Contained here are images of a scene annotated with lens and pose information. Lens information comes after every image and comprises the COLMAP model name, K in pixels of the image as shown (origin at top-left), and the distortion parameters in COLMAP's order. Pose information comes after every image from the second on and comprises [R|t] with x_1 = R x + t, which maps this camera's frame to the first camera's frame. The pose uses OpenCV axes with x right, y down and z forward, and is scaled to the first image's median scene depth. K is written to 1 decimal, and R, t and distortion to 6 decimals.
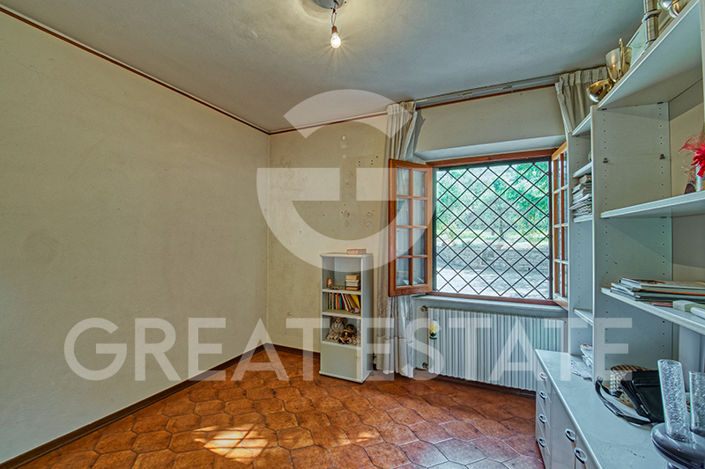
lens RADIAL K [[293.4, 0, 350.7], [0, 293.4, 237.2], [0, 0, 1]] dist [-0.002414, -0.000445]
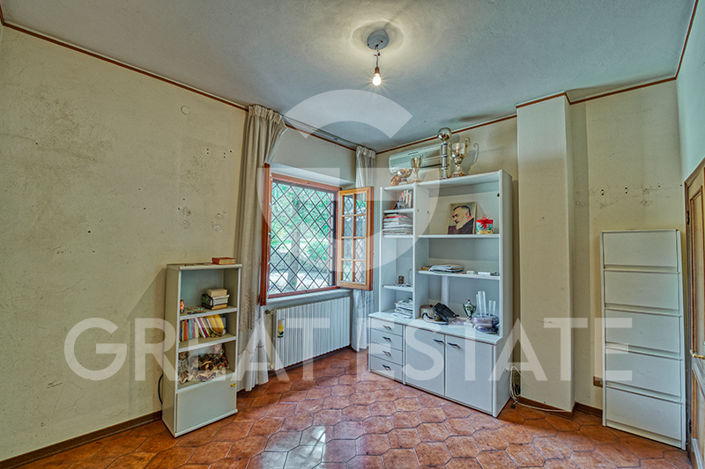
lens RADIAL K [[293.4, 0, 352.4], [0, 293.4, 234.6], [0, 0, 1]] dist [-0.002414, -0.000445]
pose [[0.325566, 0.031181, 0.945005, -0.701039], [-0.022027, 0.999435, -0.025388, -0.012958], [-0.945263, -0.012550, 0.326069, 0.411897]]
